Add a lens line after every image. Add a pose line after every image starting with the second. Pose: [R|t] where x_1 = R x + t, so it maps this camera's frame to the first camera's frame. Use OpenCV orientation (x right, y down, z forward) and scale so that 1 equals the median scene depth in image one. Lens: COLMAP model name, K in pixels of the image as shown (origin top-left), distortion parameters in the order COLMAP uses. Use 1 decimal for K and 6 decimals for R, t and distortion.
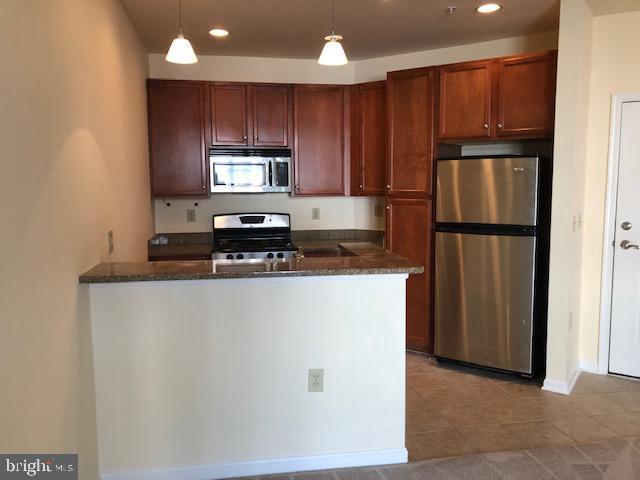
lens RADIAL K [[515.1, 0, 320.0], [0, 515.1, 240.0], [0, 0, 1]] dist [0.082894, -0.092191]
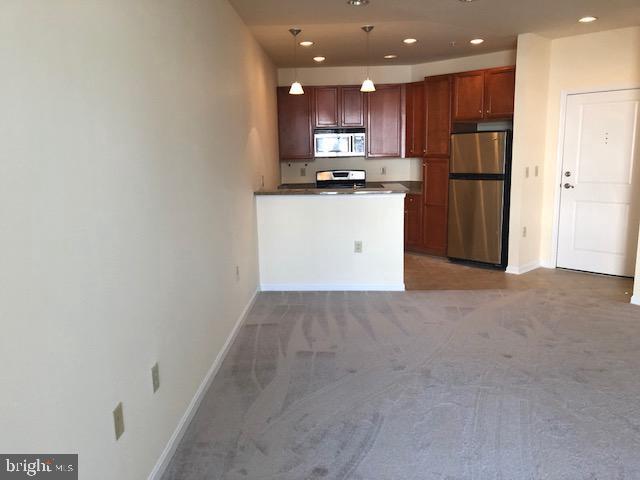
lens RADIAL K [[515.5, 0, 321.2], [0, 515.5, 251.4], [0, 0, 1]] dist [0.006044, -0.003349]
pose [[0.975524, 0.024747, -0.218495, 0.175922], [-0.006653, 0.996514, 0.083162, 0.070957], [0.219791, -0.079673, 0.972288, -0.609372]]
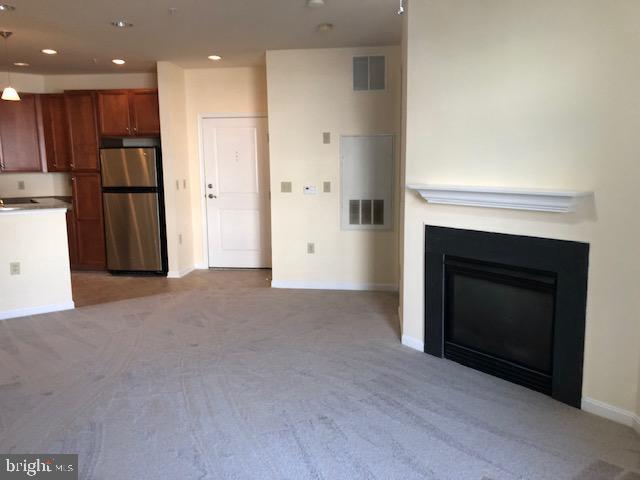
lens RADIAL K [[521.5, 0, 298.4], [0, 521.5, 237.6], [0, 0, 1]] dist [0.050544, -0.002685]
pose [[0.907760, -0.067061, 0.414094, 0.081810], [0.053861, 0.997601, 0.043486, 0.078233], [-0.416017, -0.017172, 0.909195, -0.694852]]
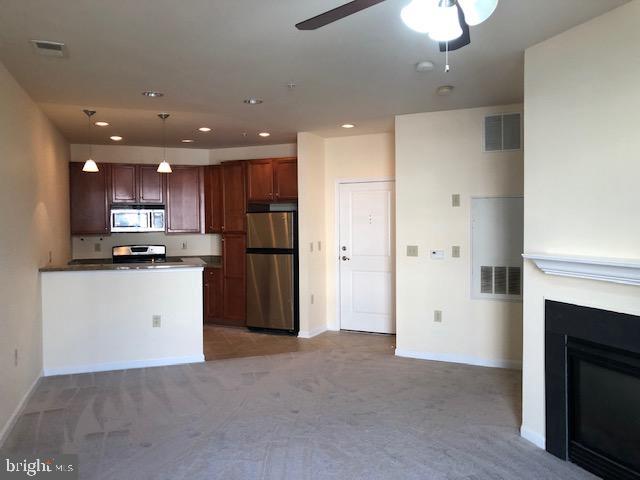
lens RADIAL K [[515.1, 0, 320.0], [0, 515.1, 240.0], [0, 0, 1]] dist [0.082894, -0.092191]
pose [[0.989603, -0.007656, 0.143624, 0.203967], [0.019330, 0.996602, -0.080063, 0.076532], [-0.142523, 0.082007, 0.986388, -0.695611]]
